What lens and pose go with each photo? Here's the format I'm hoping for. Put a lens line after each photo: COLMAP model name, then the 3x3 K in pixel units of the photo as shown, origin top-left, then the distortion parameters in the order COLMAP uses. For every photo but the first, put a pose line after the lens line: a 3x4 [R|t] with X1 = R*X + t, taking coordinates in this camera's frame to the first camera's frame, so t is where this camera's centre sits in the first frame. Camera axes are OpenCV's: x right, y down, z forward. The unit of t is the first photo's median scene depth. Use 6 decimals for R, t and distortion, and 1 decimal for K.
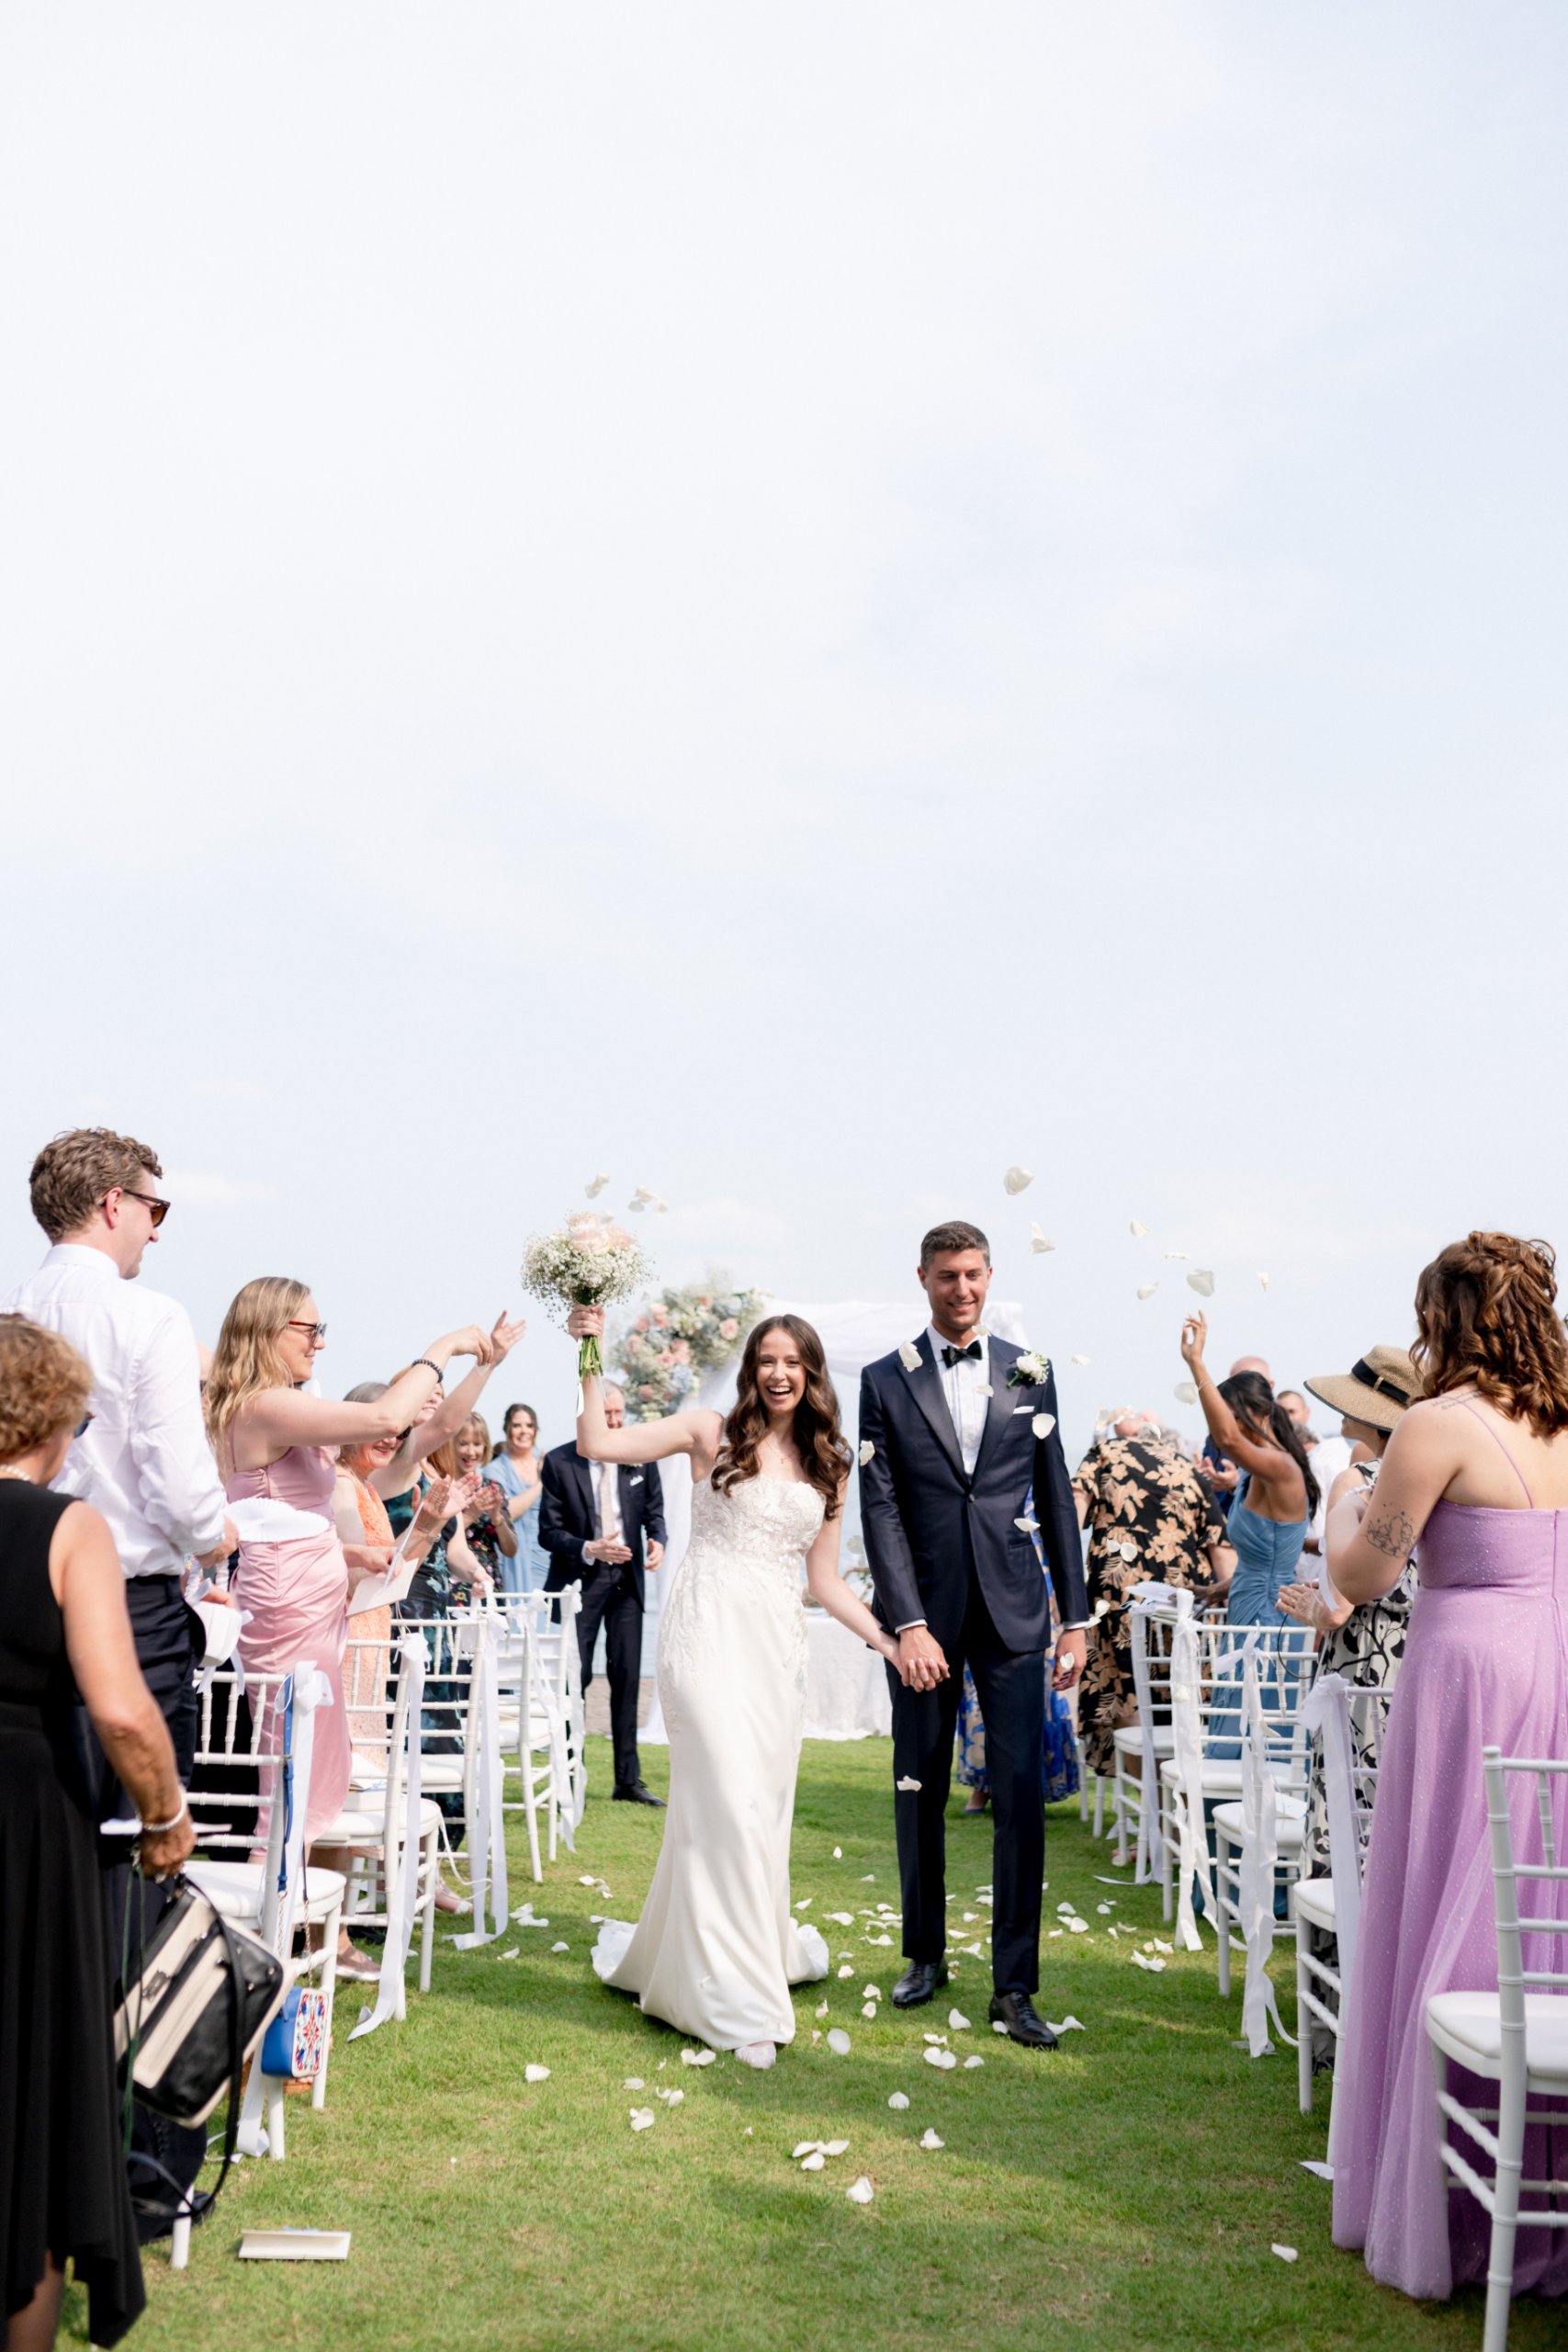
lens RADIAL K [[1537.9, 0, 792.0], [0, 1537.9, 1154.8], [0, 0, 1]] dist [0.000871, -0.004025]
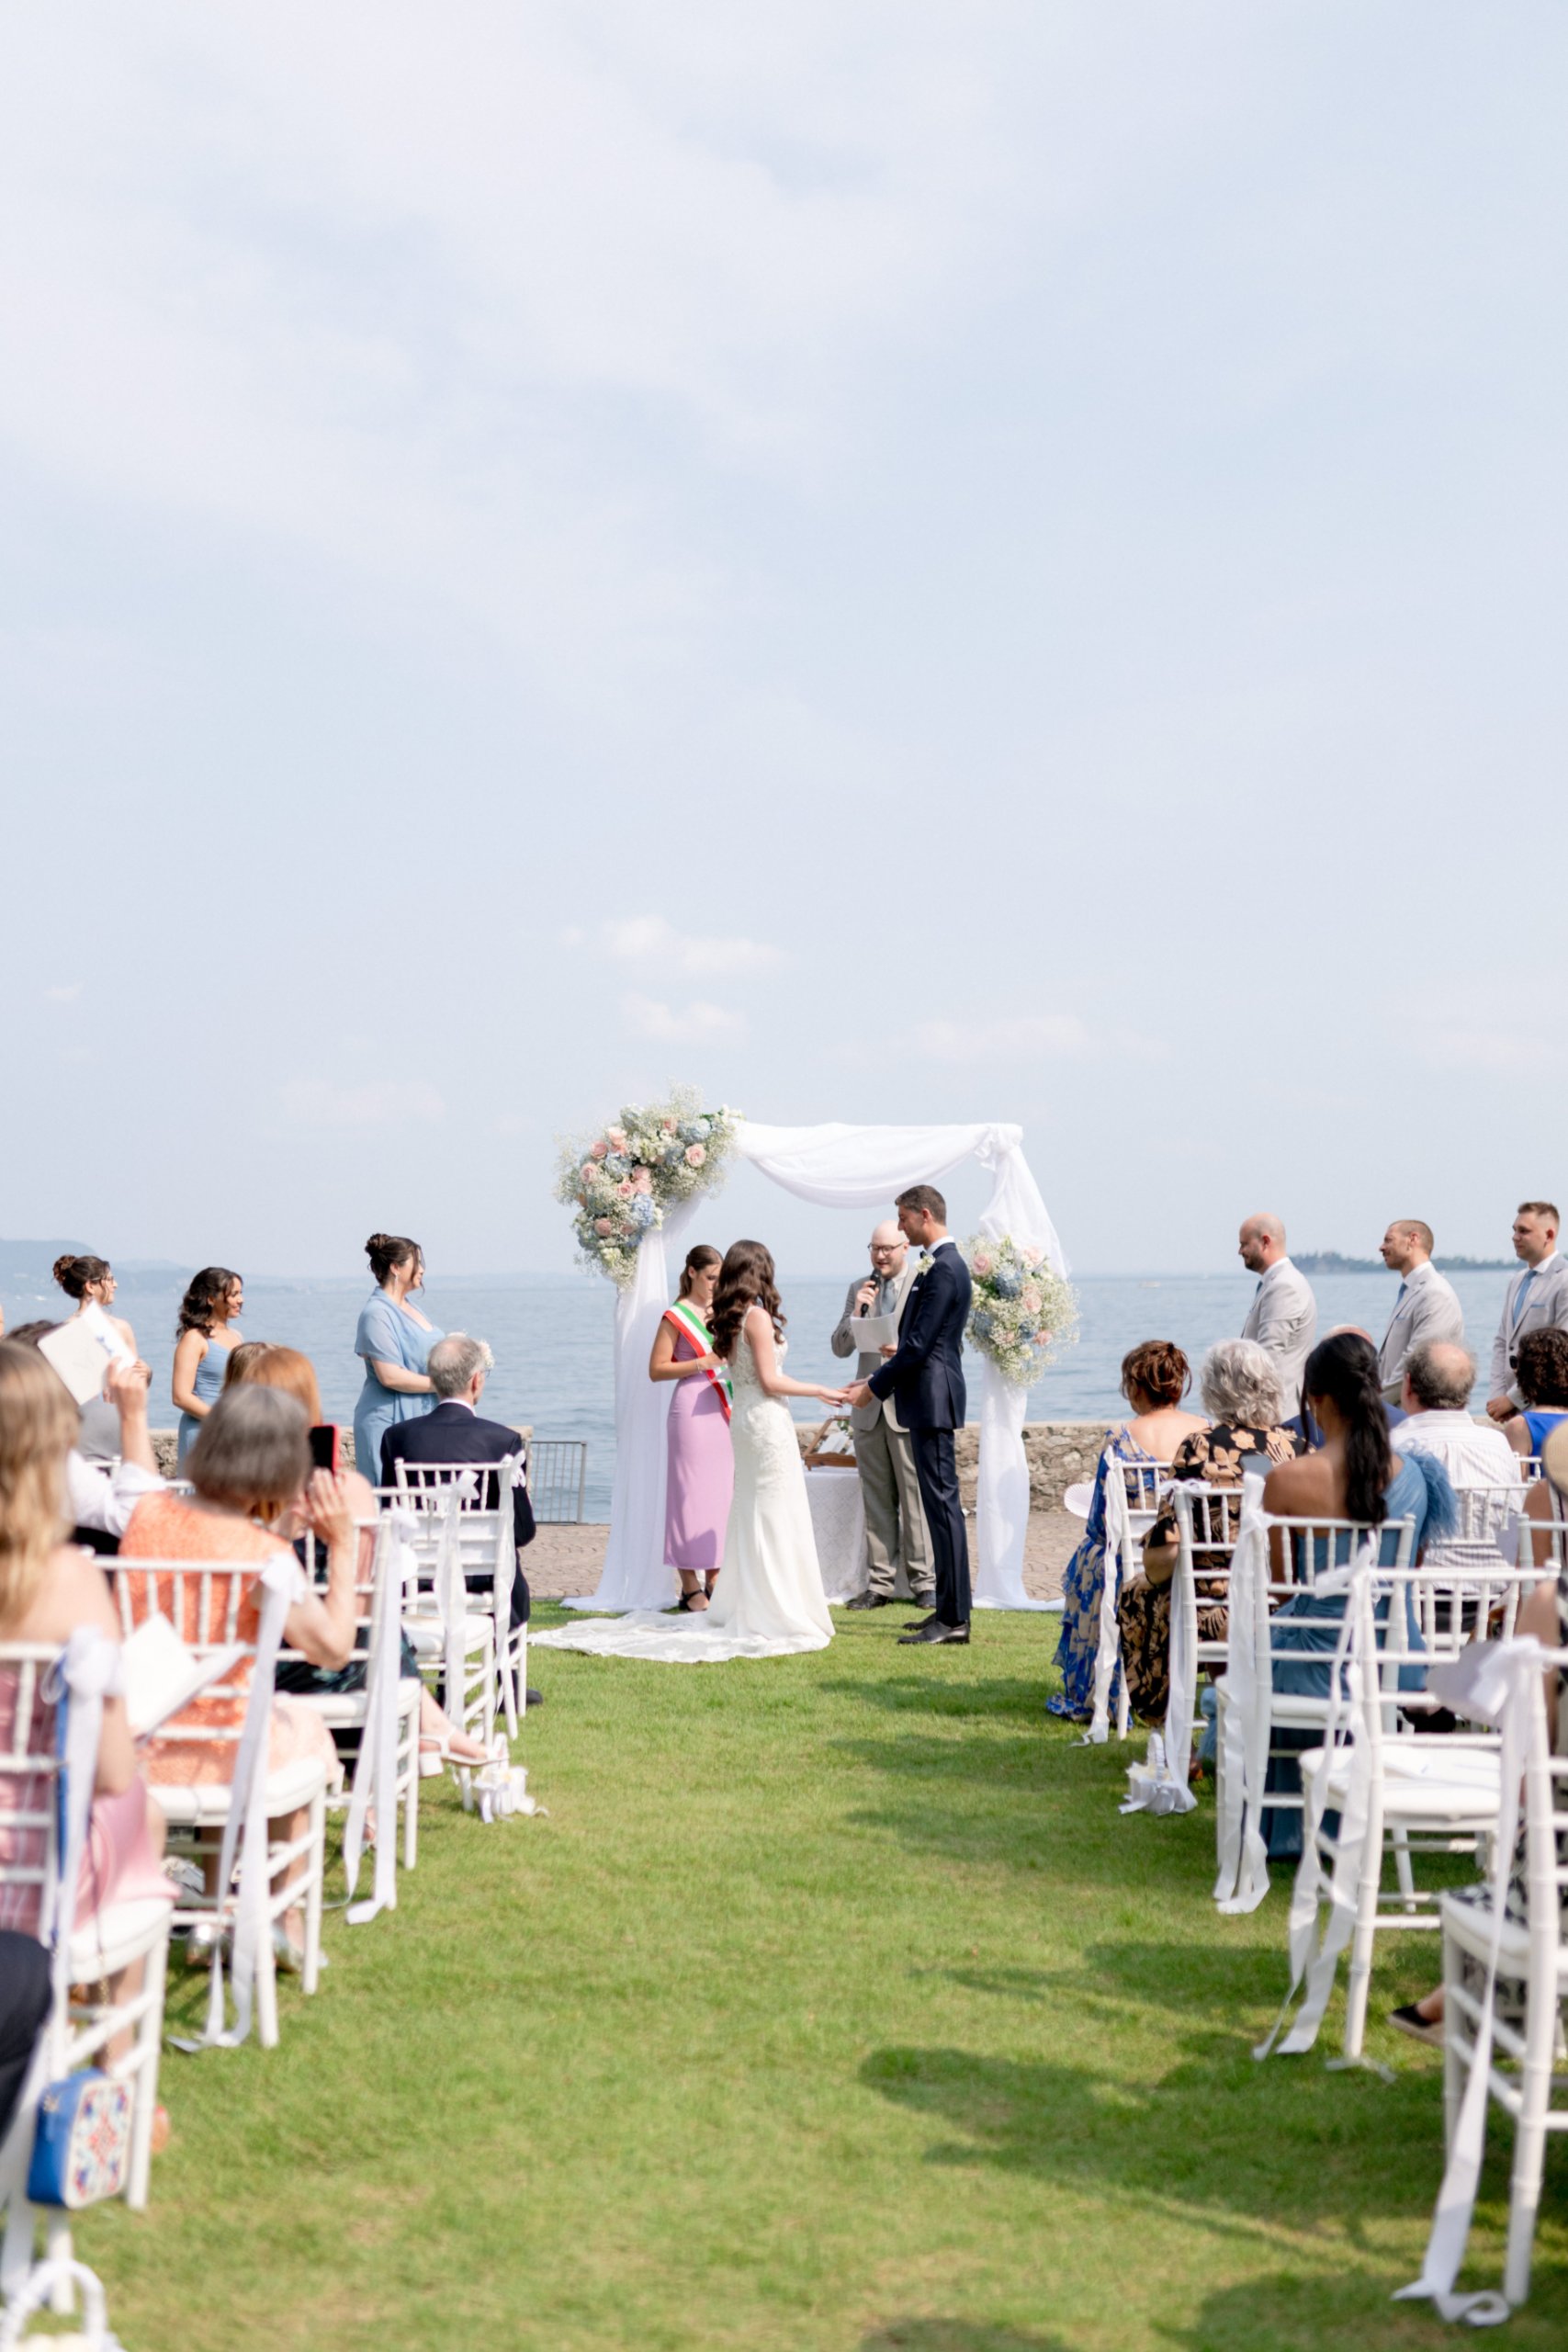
lens RADIAL K [[1537.9, 0, 792.0], [0, 1537.9, 1154.8], [0, 0, 1]] dist [0.000871, -0.004025]
pose [[0.999844, -0.004337, 0.017125, -0.001150], [0.002346, 0.993406, 0.114629, 0.024392], [-0.017509, -0.114571, 0.993261, 0.253791]]
